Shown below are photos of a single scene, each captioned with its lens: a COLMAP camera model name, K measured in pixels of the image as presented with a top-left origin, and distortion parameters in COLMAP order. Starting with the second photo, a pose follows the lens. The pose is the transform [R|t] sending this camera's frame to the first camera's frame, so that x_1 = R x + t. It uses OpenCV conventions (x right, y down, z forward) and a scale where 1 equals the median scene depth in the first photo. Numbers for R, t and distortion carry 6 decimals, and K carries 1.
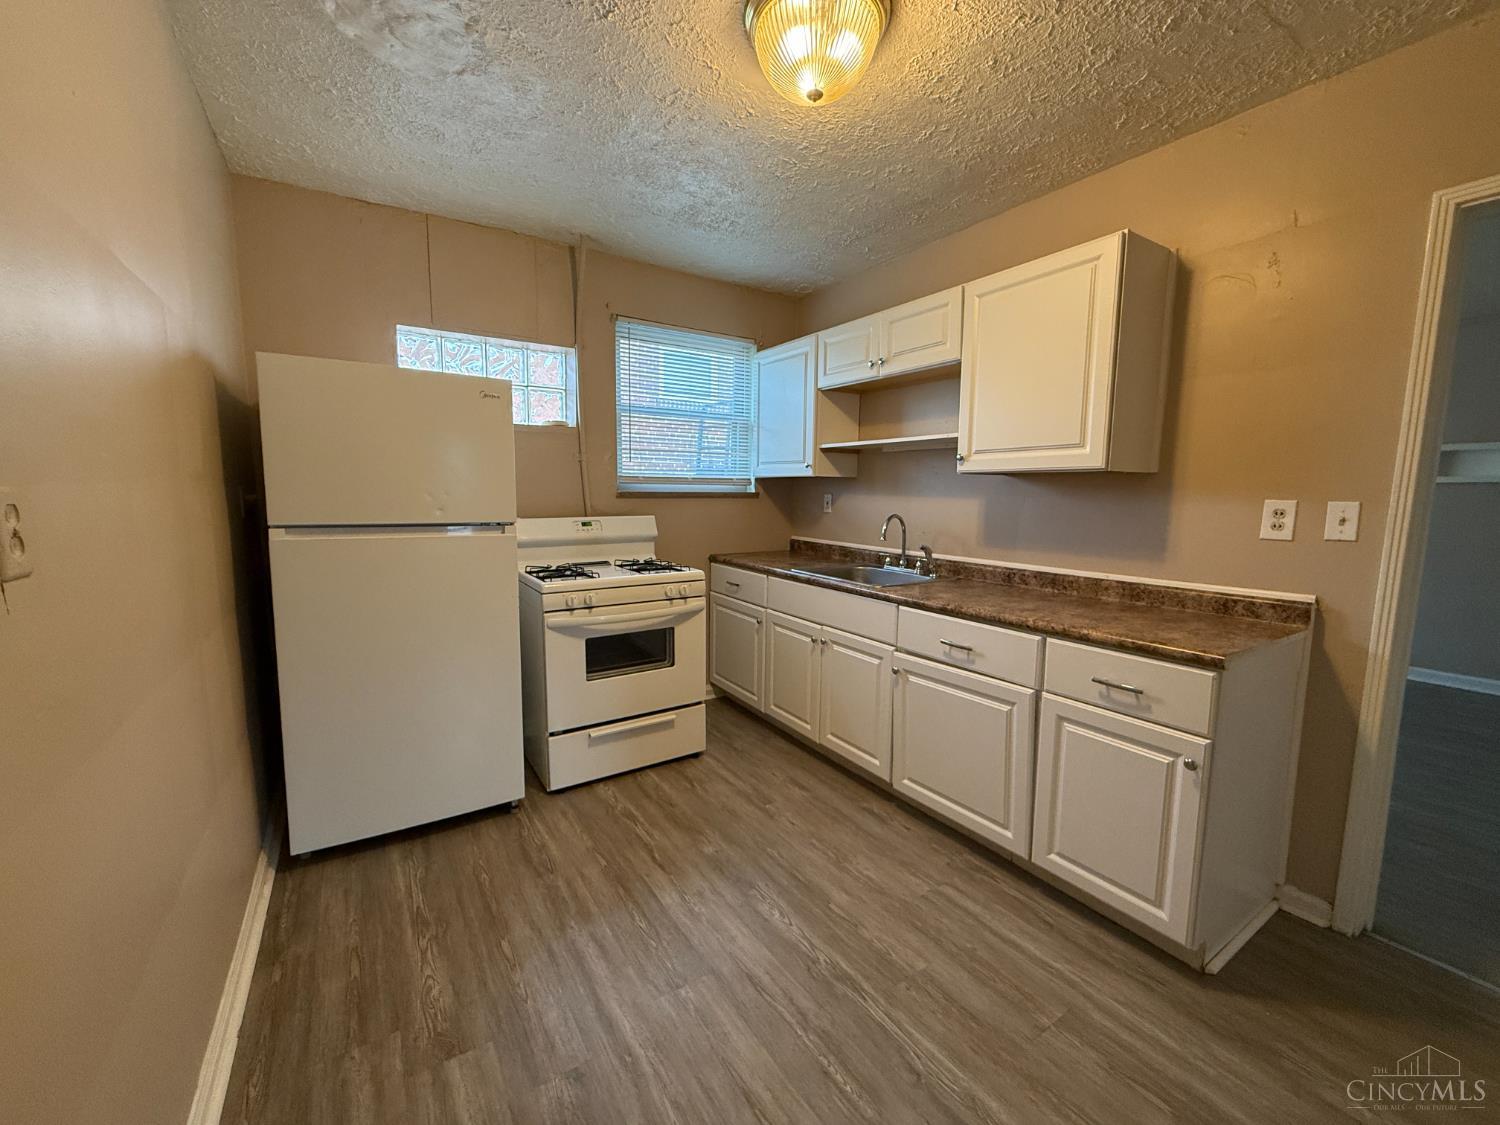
lens RADIAL K [[602.7, 0, 749.6], [0, 602.7, 566.3], [0, 0, 1]] dist [0.001466, -0.000368]
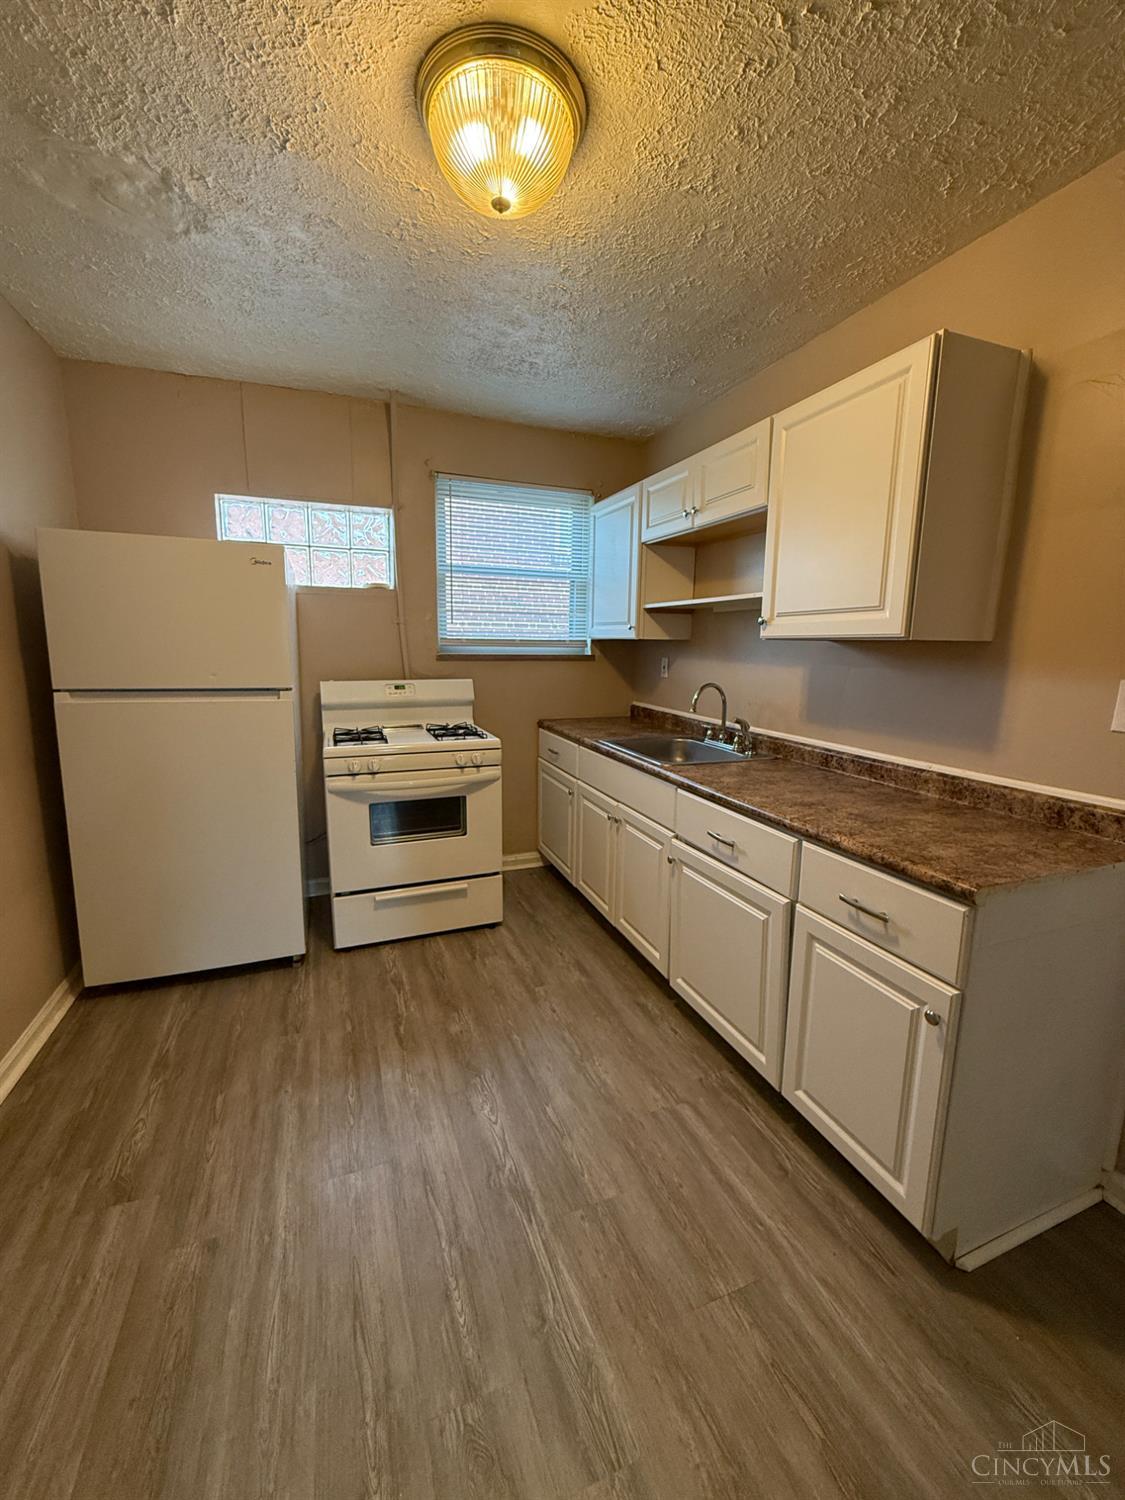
lens RADIAL K [[602.8, 0, 562.5], [0, 602.8, 750.0], [0, 0, 1]] dist [-0.000110, 0.000543]
pose [[0.979392, 0.039014, -0.198163, 0.266299], [-0.029560, 0.998289, 0.050446, -0.032933], [0.199792, -0.043548, 0.978870, 0.094102]]
